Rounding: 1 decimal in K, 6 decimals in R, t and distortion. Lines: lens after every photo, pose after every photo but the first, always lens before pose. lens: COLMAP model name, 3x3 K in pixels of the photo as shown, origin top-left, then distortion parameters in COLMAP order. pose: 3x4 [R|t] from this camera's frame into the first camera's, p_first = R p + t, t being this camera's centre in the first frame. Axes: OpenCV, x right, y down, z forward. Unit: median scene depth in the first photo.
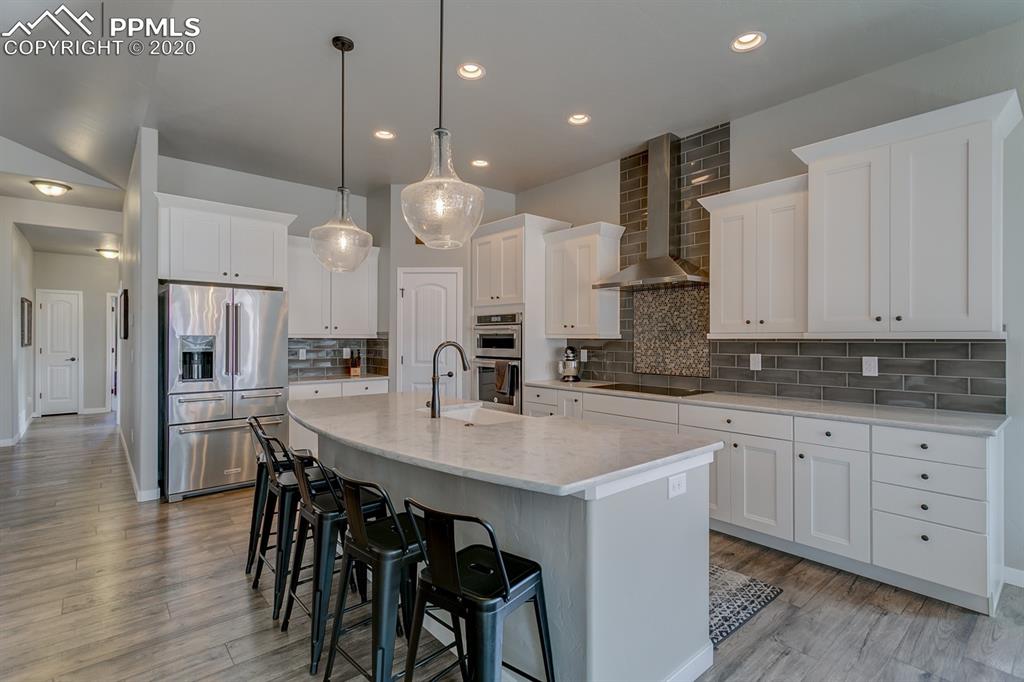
lens RADIAL K [[494.9, 0, 512.4], [0, 494.9, 327.7], [0, 0, 1]] dist [-0.002499, 0.000278]
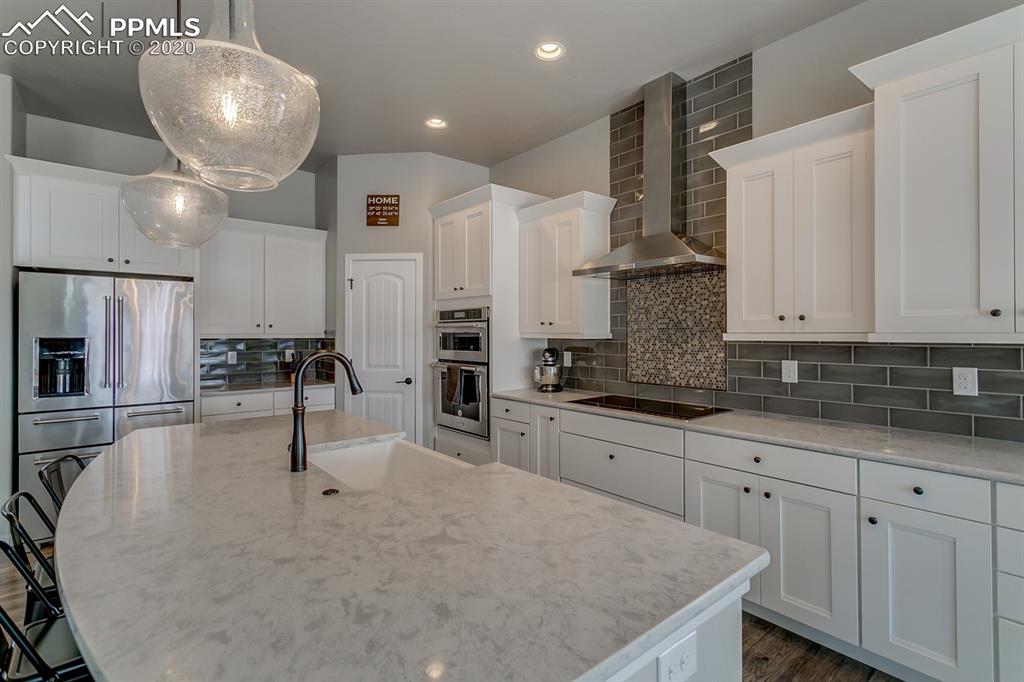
lens RADIAL K [[497.7, 0, 498.2], [0, 497.7, 321.1], [0, 0, 1]] dist [-0.000820, 0.000337]
pose [[0.999342, -0.003777, -0.036063, 0.069777], [0.003669, 0.999989, -0.003076, -0.004632], [0.036075, 0.002941, 0.999345, 0.202649]]
